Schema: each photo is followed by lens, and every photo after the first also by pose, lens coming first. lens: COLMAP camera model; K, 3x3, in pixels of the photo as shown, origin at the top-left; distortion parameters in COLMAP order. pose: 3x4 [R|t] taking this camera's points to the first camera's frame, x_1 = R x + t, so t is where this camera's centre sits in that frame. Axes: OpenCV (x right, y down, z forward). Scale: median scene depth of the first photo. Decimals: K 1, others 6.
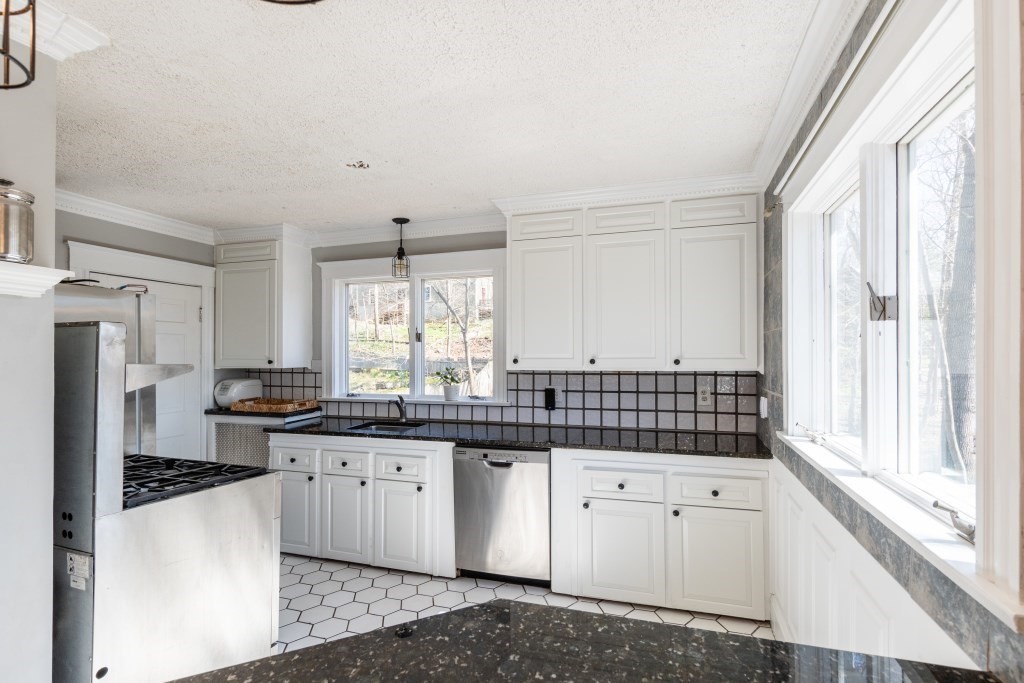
lens RADIAL K [[481.6, 0, 509.1], [0, 481.6, 354.2], [0, 0, 1]] dist [-0.003084, -0.000439]
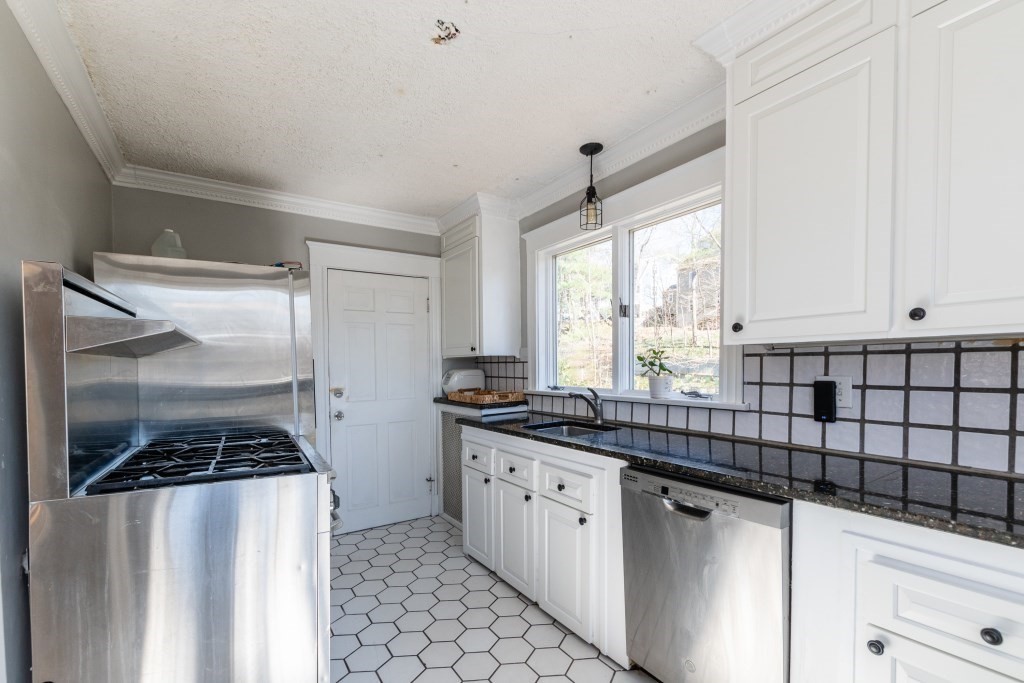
lens RADIAL K [[448.5, 0, 523.5], [0, 448.5, 379.8], [0, 0, 1]] dist [-0.000130, -0.000105]
pose [[0.789951, 0.016272, -0.612954, 0.122568], [0.006785, 0.999355, 0.035275, 0.049057], [0.613133, -0.032024, 0.789331, 0.402521]]
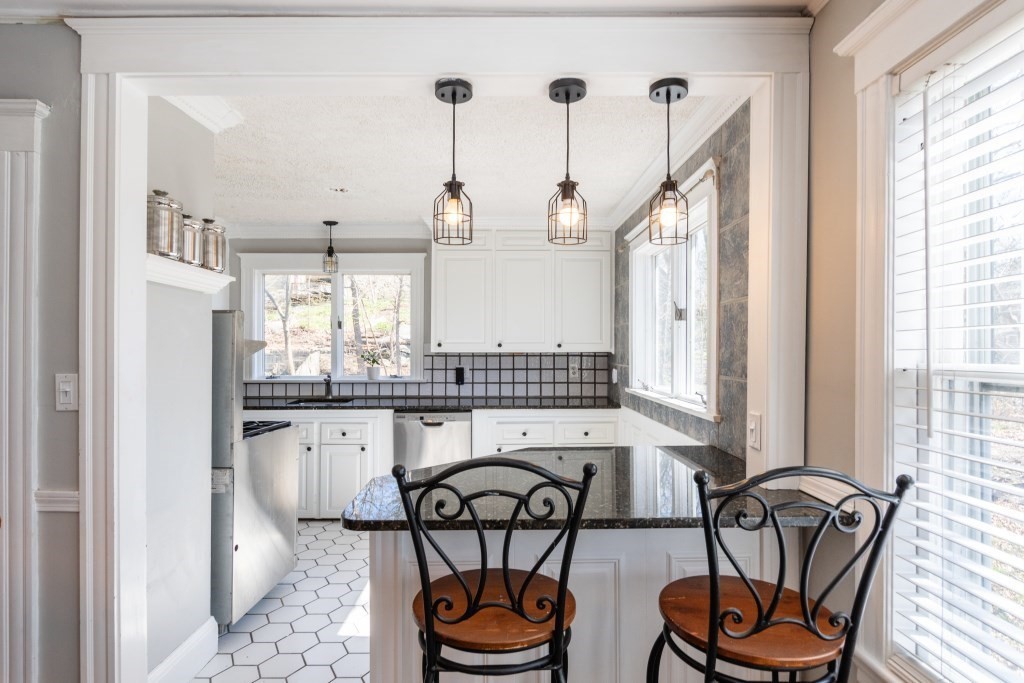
lens RADIAL K [[549.1, 0, 491.7], [0, 549.1, 350.7], [0, 0, 1]] dist [-0.001364, 0.000141]
pose [[0.948696, 0.002873, 0.316178, -0.284251], [-0.004457, 0.999981, 0.004288, 0.020429], [-0.316160, -0.005477, 0.948690, -0.378657]]
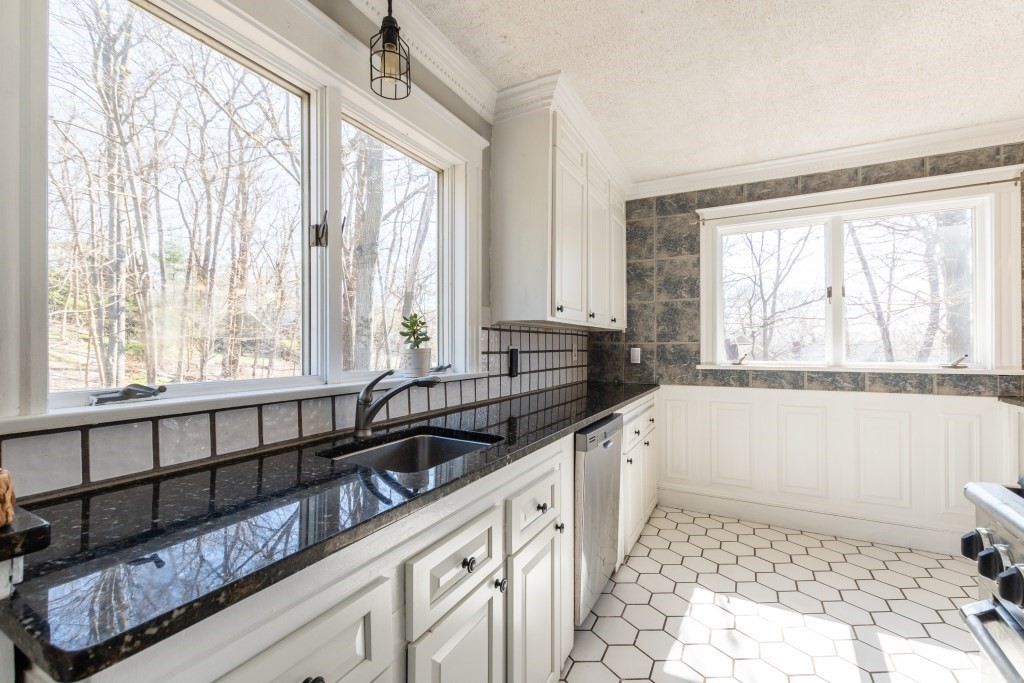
lens RADIAL K [[444.1, 0, 509.4], [0, 444.1, 347.9], [0, 0, 1]] dist [-0.000836, -0.000259]
pose [[0.172289, -0.000726, 0.985046, -0.608989], [0.000482, 1.000000, 0.000653, 0.067329], [-0.985046, 0.000362, 0.172290, 0.865379]]
